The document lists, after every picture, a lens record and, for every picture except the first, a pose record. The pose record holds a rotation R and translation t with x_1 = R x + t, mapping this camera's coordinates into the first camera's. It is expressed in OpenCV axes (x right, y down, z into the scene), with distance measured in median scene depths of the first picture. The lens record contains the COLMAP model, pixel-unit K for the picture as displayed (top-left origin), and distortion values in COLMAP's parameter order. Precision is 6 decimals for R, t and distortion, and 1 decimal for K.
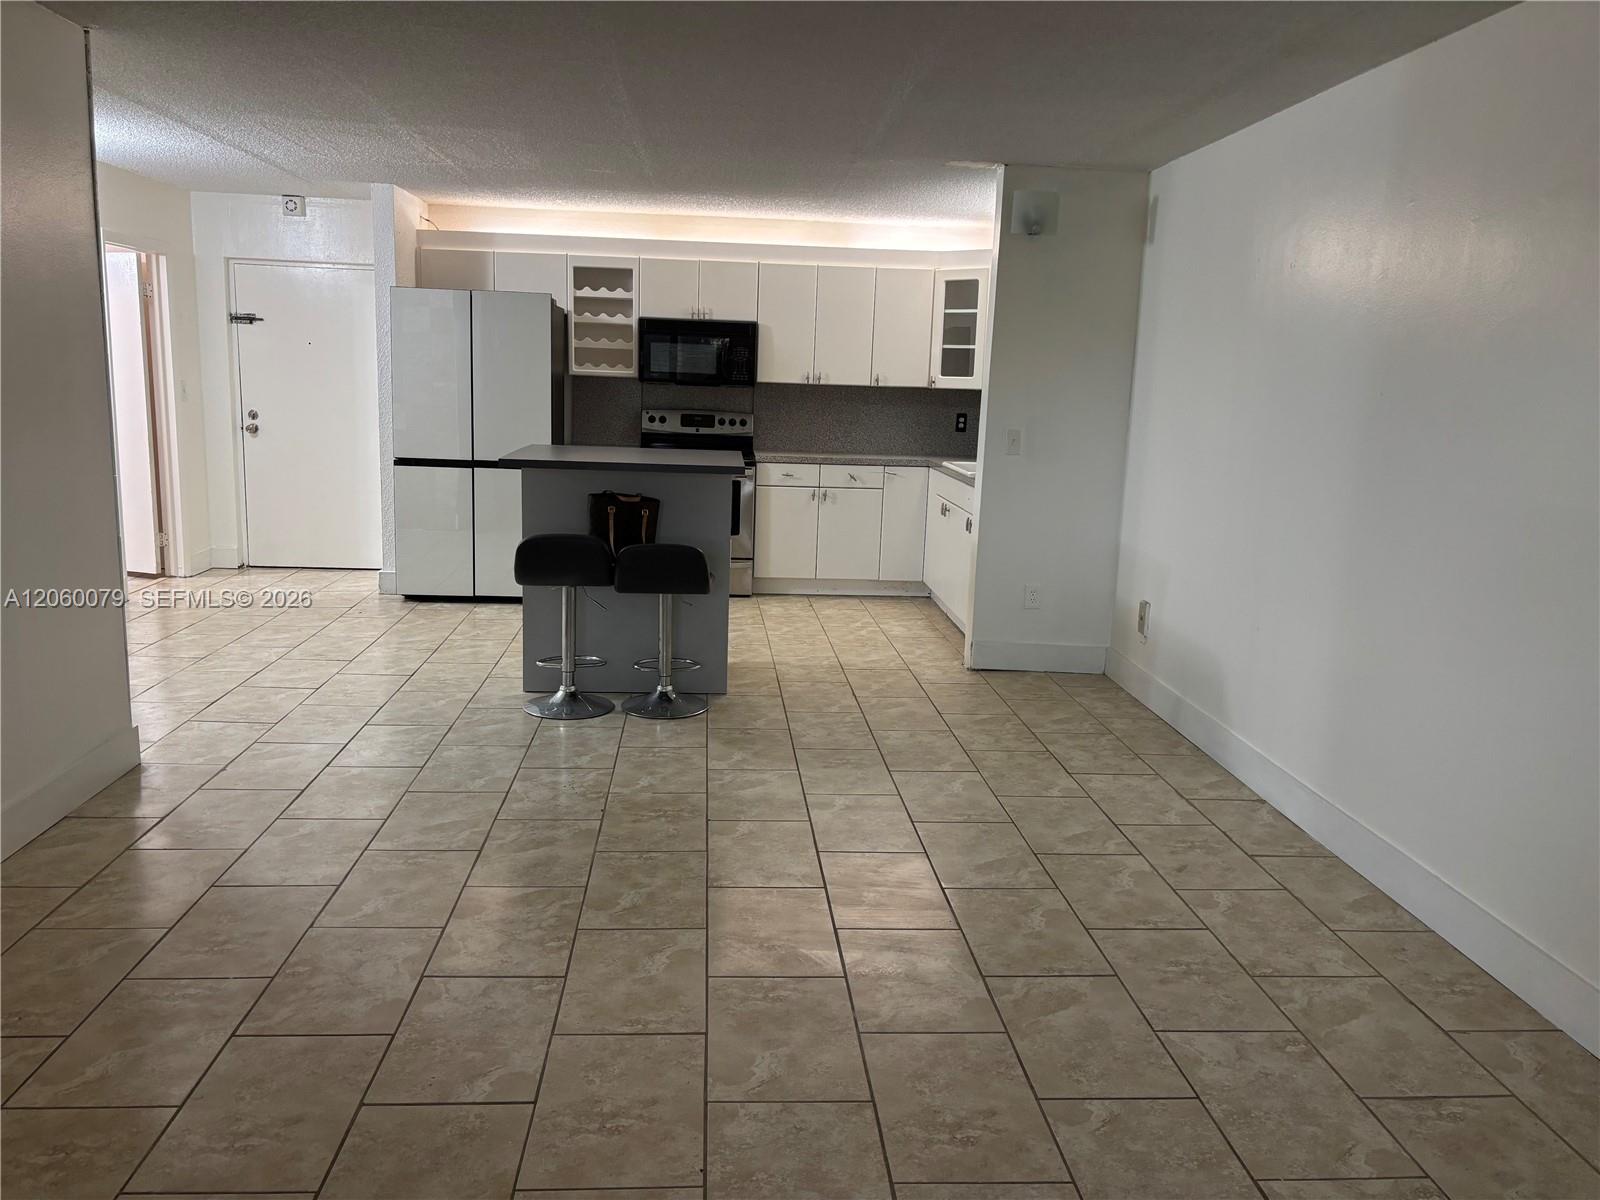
lens RADIAL K [[1228.1, 0, 795.3], [0, 1228.1, 608.6], [0, 0, 1]] dist [0.006091, -0.001955]
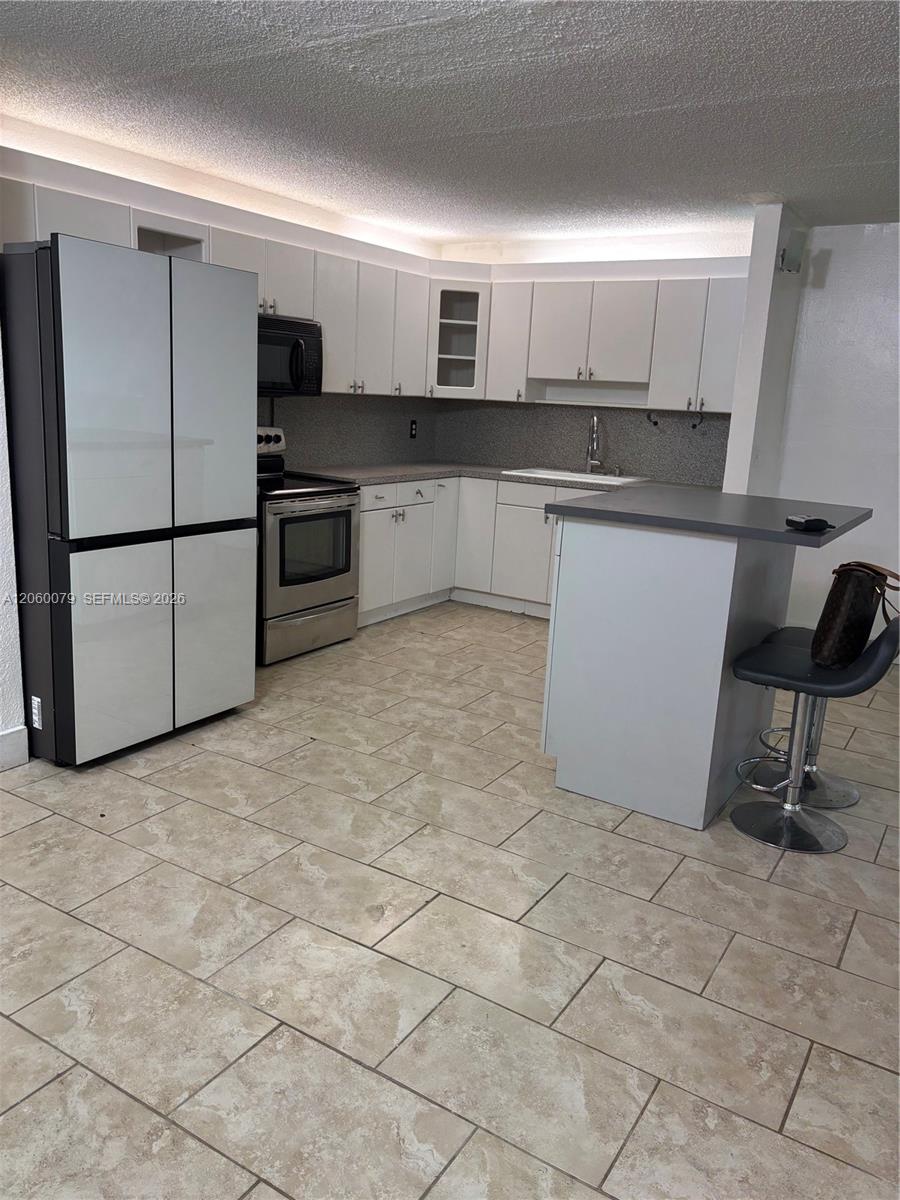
lens RADIAL K [[921.1, 0, 450.0], [0, 921.1, 600.0], [0, 0, 1]] dist [0.006091, -0.001955]
pose [[0.585616, -0.184030, 0.789422, -0.517678], [0.122636, 0.982792, 0.138134, -0.120484], [-0.801258, 0.015918, 0.598107, 0.545623]]
